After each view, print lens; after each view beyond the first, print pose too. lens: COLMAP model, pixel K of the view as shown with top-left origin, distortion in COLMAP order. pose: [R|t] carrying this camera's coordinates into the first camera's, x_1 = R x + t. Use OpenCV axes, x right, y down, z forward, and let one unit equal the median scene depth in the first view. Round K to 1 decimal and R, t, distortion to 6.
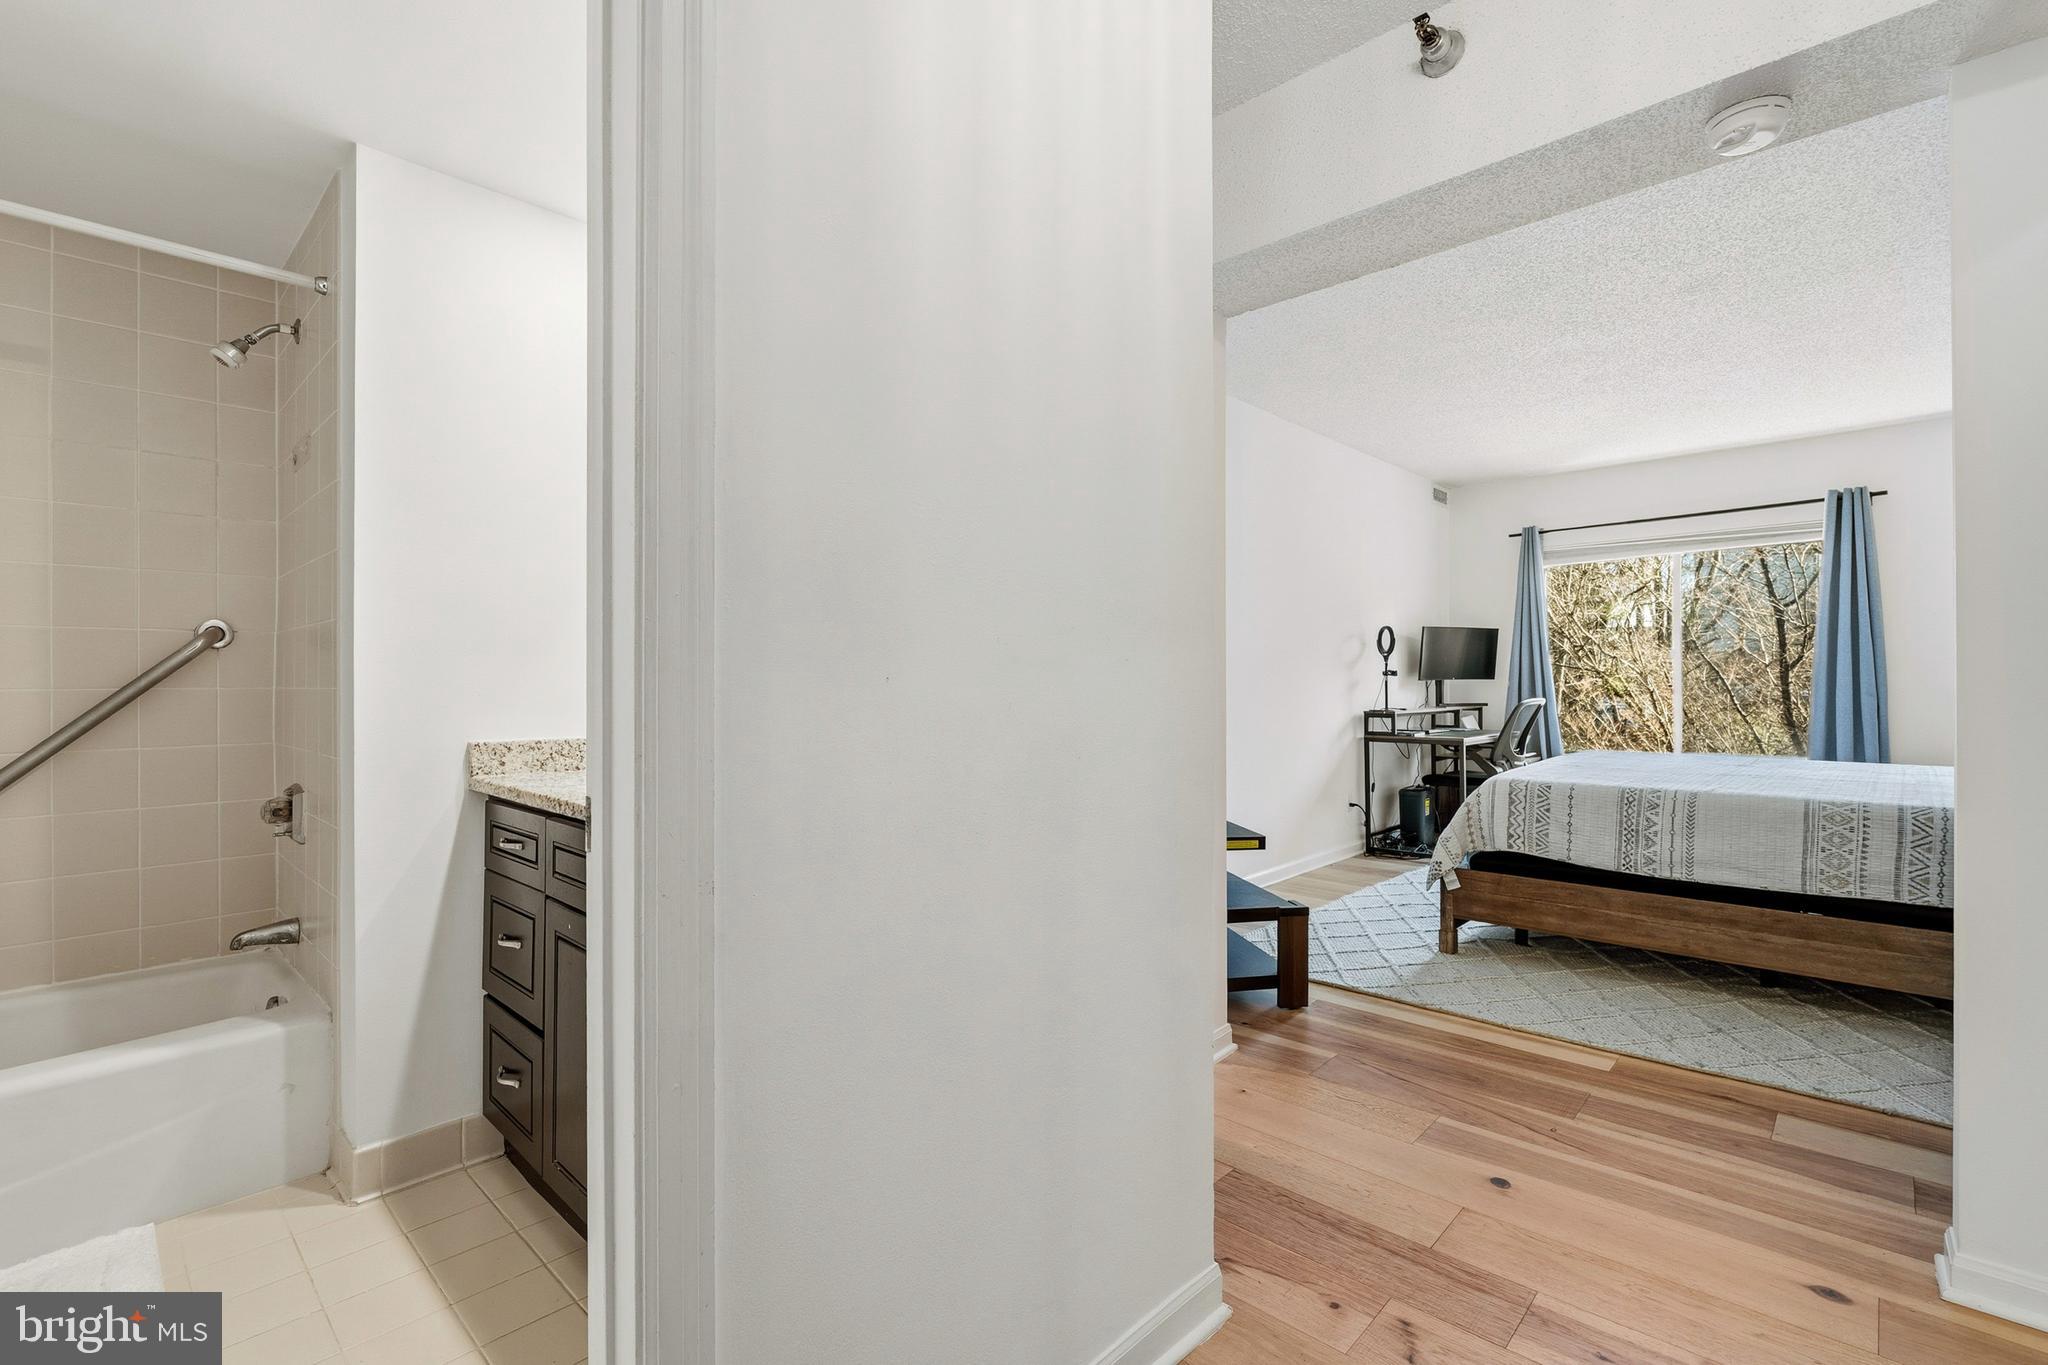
lens RADIAL K [[902.3, 0, 1029.9], [0, 902.3, 676.1], [0, 0, 1]] dist [-0.003111, 0.000396]
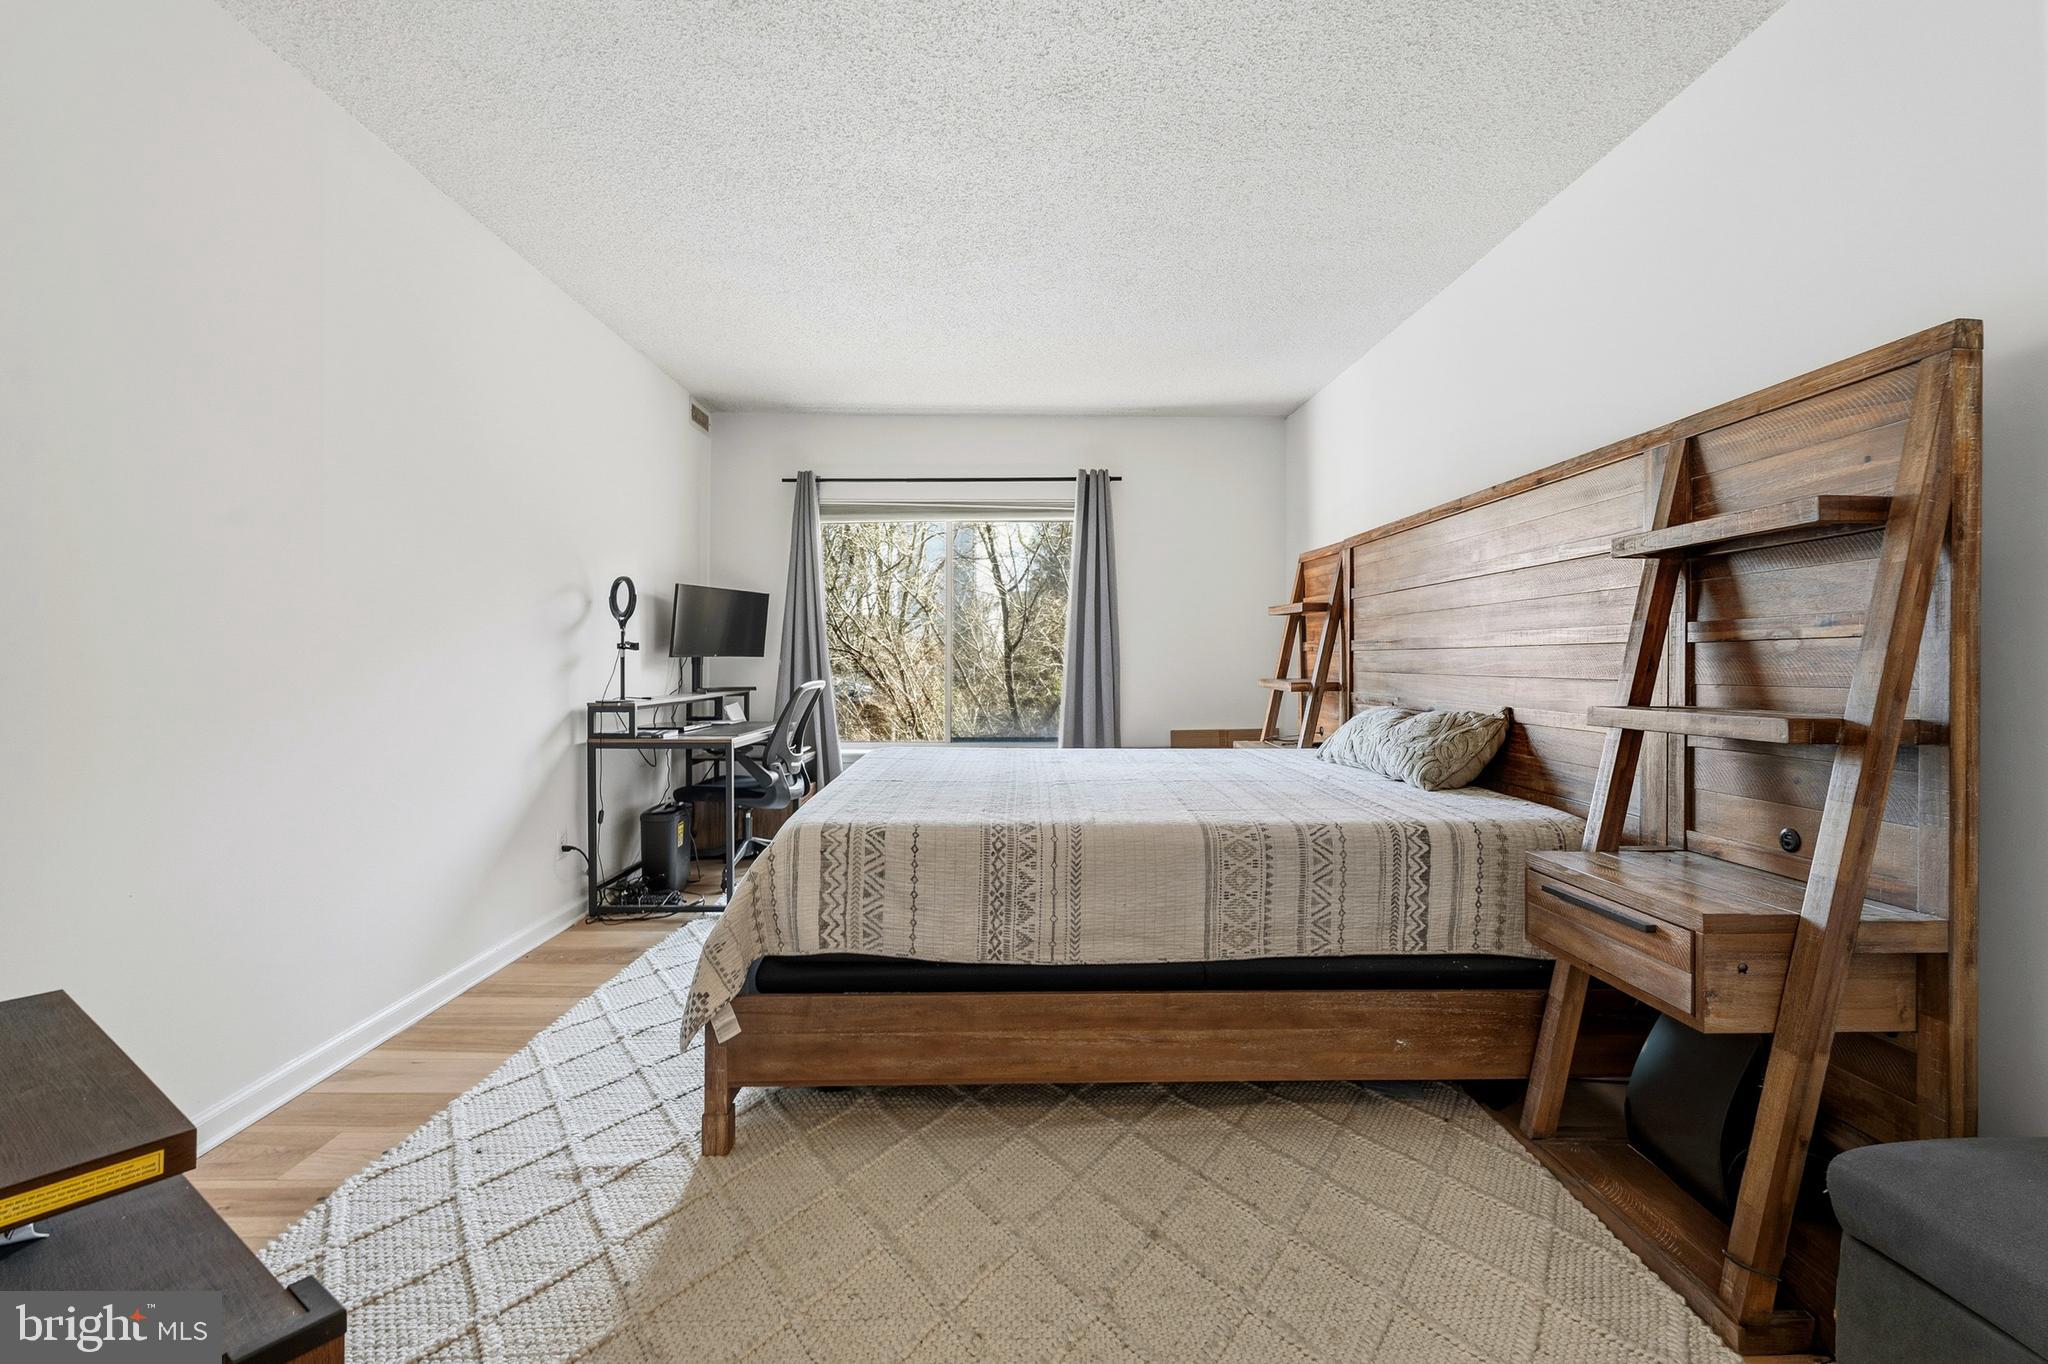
lens RADIAL K [[902.3, 0, 1032.3], [0, 902.3, 663.6], [0, 0, 1]] dist [-0.003111, 0.000396]
pose [[0.705143, 0.003673, 0.709056, 0.205795], [-0.010883, 0.999925, 0.005643, 0.004645], [-0.708982, -0.011696, 0.705130, 0.474250]]
